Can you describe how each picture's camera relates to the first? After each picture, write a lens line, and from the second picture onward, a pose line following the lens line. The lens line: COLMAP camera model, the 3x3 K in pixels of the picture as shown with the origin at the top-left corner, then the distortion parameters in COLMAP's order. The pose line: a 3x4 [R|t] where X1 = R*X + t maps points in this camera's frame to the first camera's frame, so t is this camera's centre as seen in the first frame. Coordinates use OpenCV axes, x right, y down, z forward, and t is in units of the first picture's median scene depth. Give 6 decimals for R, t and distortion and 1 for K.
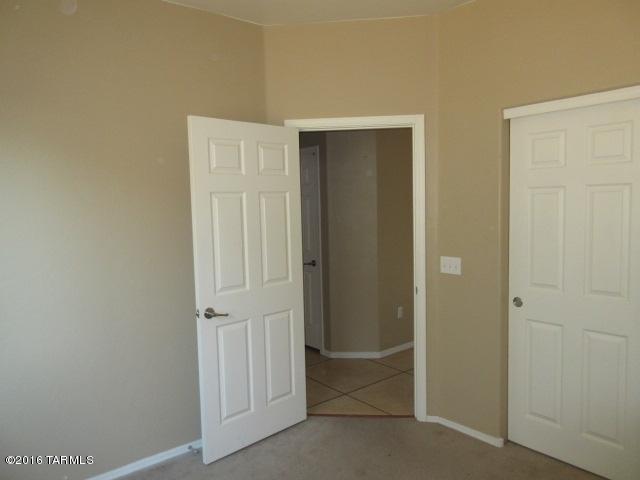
lens RADIAL K [[481.1, 0, 324.3], [0, 481.1, 241.3], [0, 0, 1]] dist [-0.003740, 0.002437]
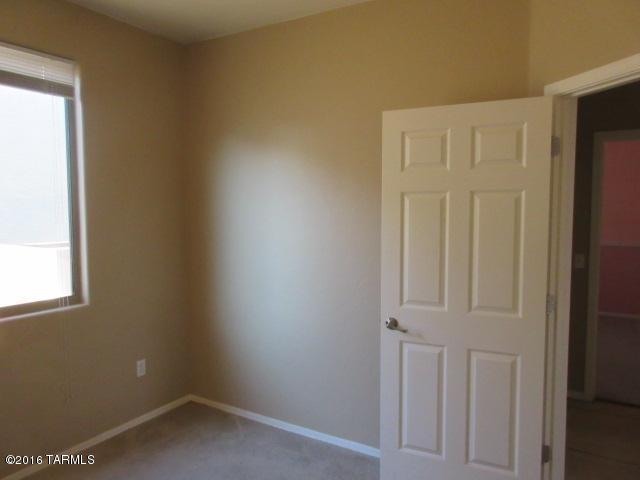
lens RADIAL K [[481.1, 0, 318.7], [0, 481.1, 241.6], [0, 0, 1]] dist [-0.003740, 0.002437]
pose [[0.319168, 0.095602, -0.942864, 0.536332], [-0.080558, 0.994035, 0.073521, -0.059502], [0.944268, 0.052490, 0.324965, 0.527240]]
